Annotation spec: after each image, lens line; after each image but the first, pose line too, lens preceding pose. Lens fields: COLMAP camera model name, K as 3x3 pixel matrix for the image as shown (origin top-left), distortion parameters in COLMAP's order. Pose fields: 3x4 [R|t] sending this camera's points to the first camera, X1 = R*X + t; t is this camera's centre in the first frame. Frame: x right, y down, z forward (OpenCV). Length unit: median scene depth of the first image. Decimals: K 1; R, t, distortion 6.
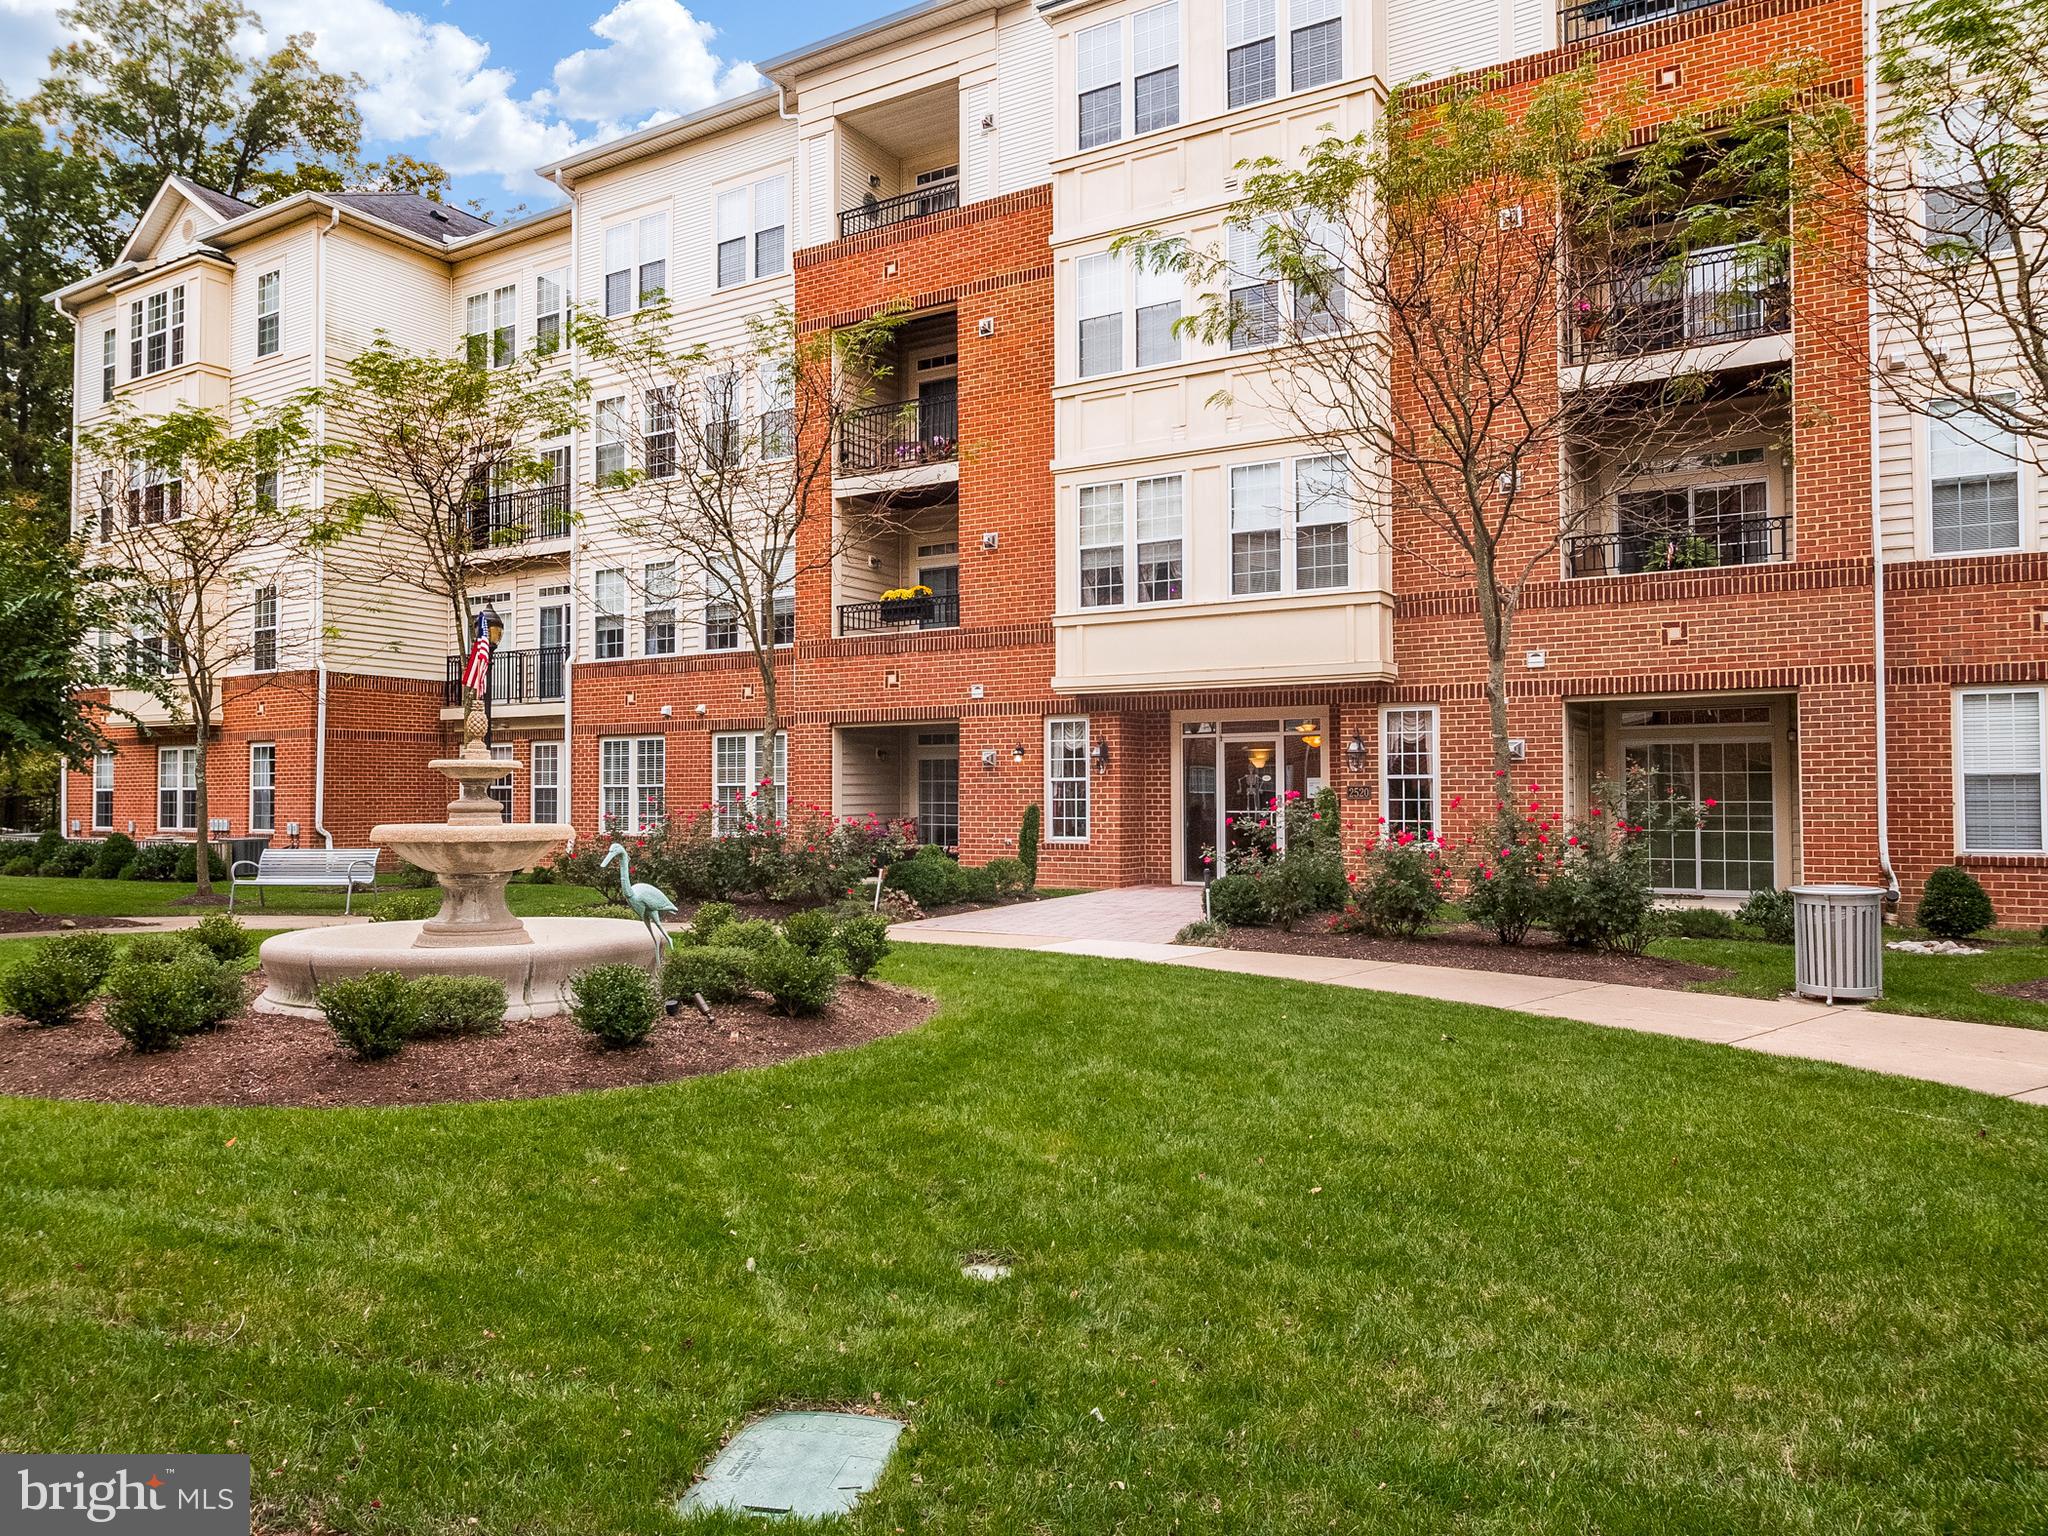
lens RADIAL K [[1426.1, 0, 1074.8], [0, 1426.1, 776.7], [0, 0, 1]] dist [-0.017939, 0.009258]
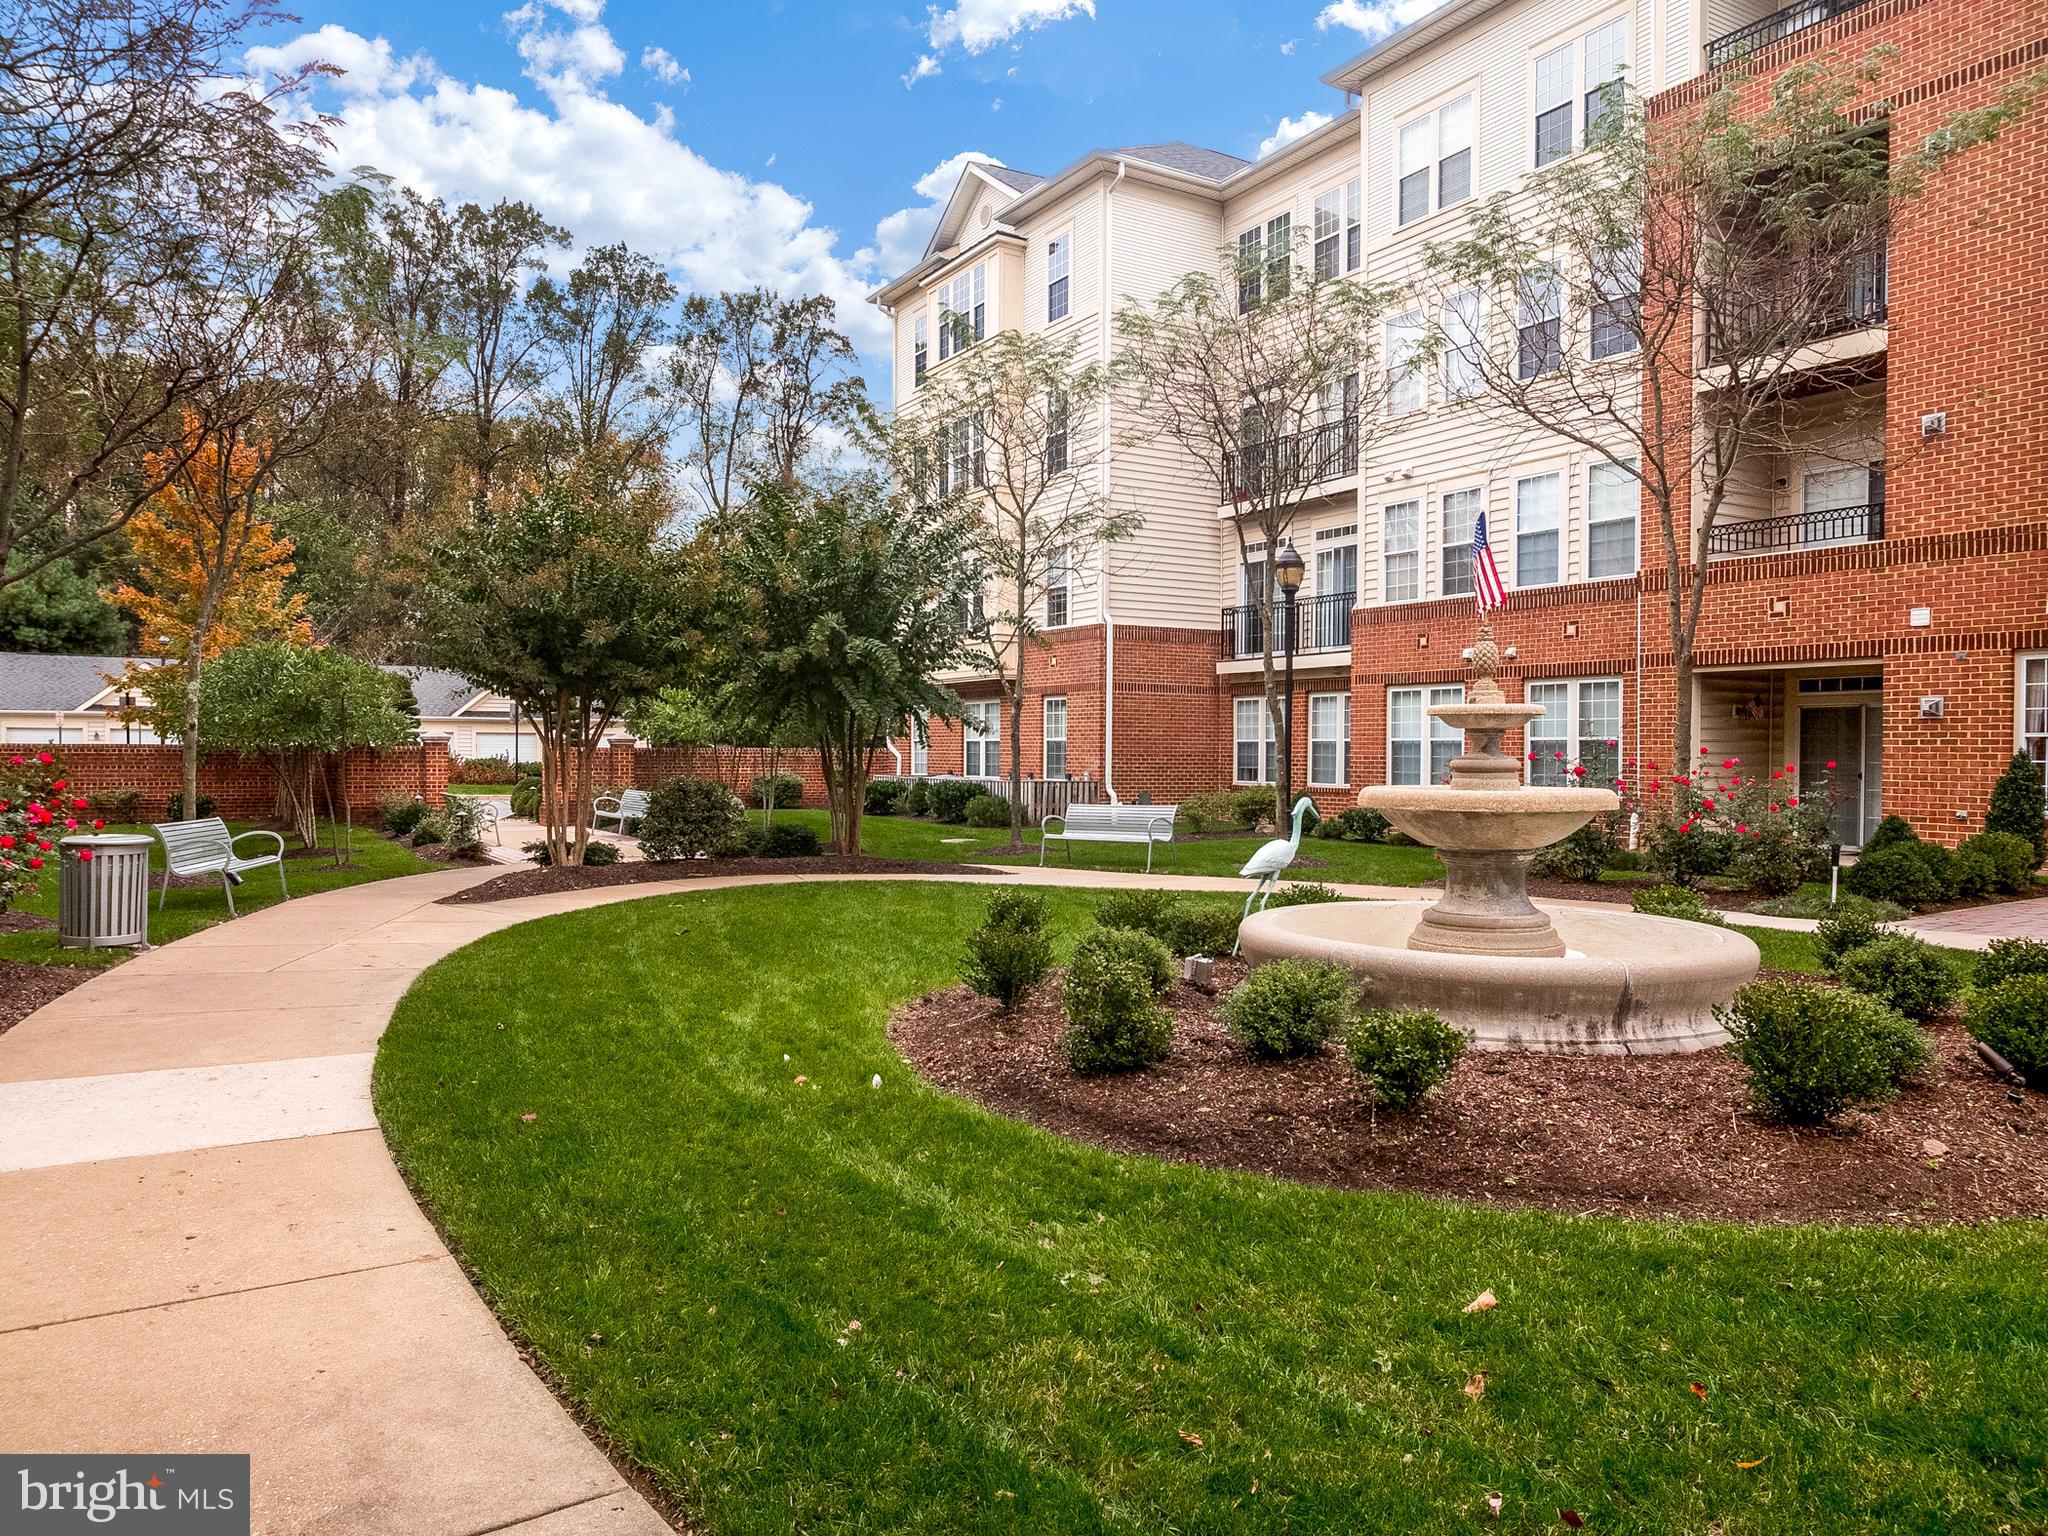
lens RADIAL K [[1426.1, 0, 1011.6], [0, 1426.1, 769.6], [0, 0, 1]] dist [-0.017939, 0.009258]
pose [[0.881346, 0.014800, -0.472239, -0.130678], [-0.002148, 0.999624, 0.027320, 0.001381], [0.472466, -0.023064, 0.881047, 0.080739]]
